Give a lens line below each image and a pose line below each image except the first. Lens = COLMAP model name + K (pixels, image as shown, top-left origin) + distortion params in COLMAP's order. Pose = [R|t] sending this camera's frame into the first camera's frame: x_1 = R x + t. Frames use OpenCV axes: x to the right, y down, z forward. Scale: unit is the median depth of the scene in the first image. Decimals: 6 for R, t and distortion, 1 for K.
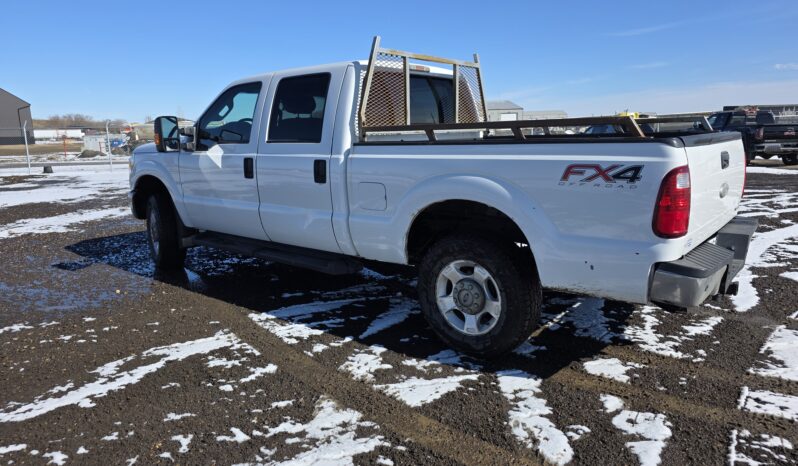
lens RADIAL K [[537.5, 0, 401.5], [0, 537.5, 221.5], [0, 0, 1]] dist [0.062738, -0.050382]
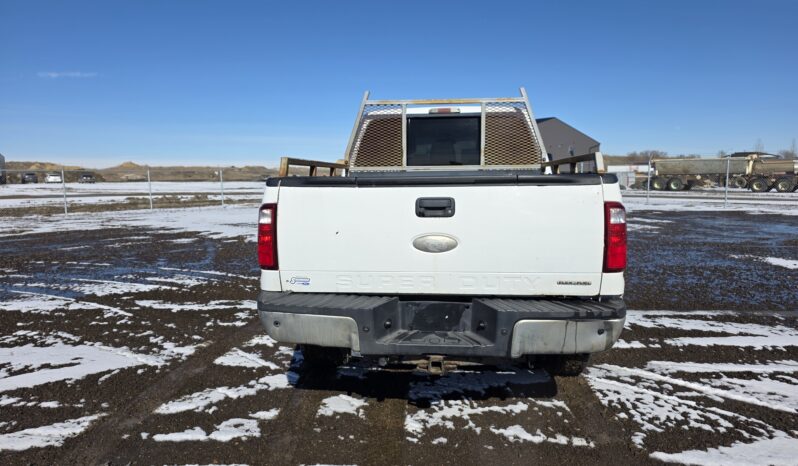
lens RADIAL K [[537.5, 0, 401.5], [0, 537.5, 221.5], [0, 0, 1]] dist [0.062738, -0.050382]
pose [[0.558552, 0.090141, -0.824557, 1.025851], [-0.141849, 0.989814, 0.012119, -0.076852], [0.817250, 0.110193, 0.565650, 0.404534]]
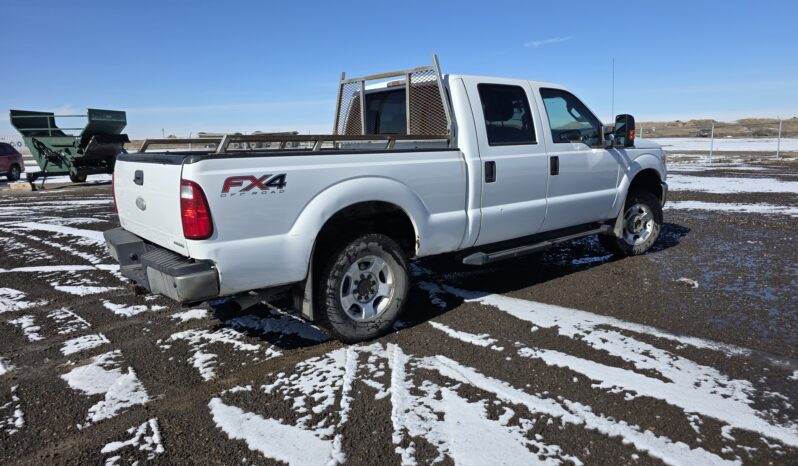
lens RADIAL K [[537.5, 0, 401.5], [0, 537.5, 221.5], [0, 0, 1]] dist [0.062738, -0.050382]
pose [[-0.188605, 0.175851, -0.966180, 1.329808], [-0.133314, 0.970145, 0.202597, -0.270356], [0.972962, 0.167016, -0.159531, 1.426952]]
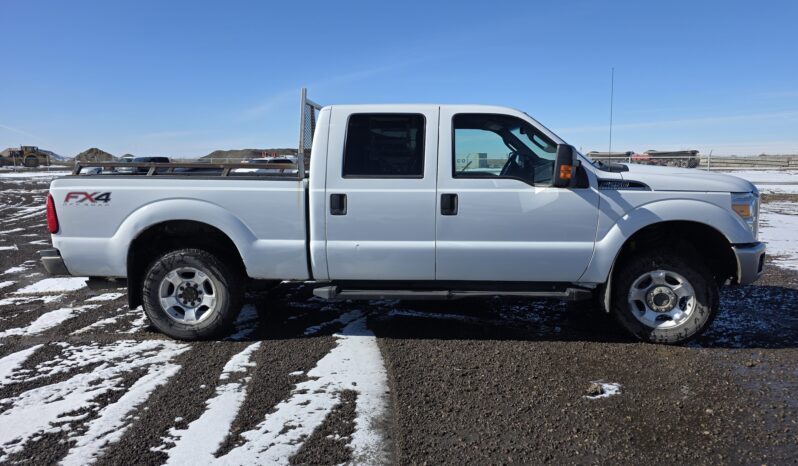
lens RADIAL K [[536.1, 0, 402.4], [0, 536.1, 215.4], [0, 0, 1]] dist [0.063865, -0.048137]
pose [[-0.796580, 0.083117, -0.598793, 0.725874], [-0.081237, 0.966802, 0.242269, -0.420099], [0.599050, 0.241631, -0.763383, 2.327481]]
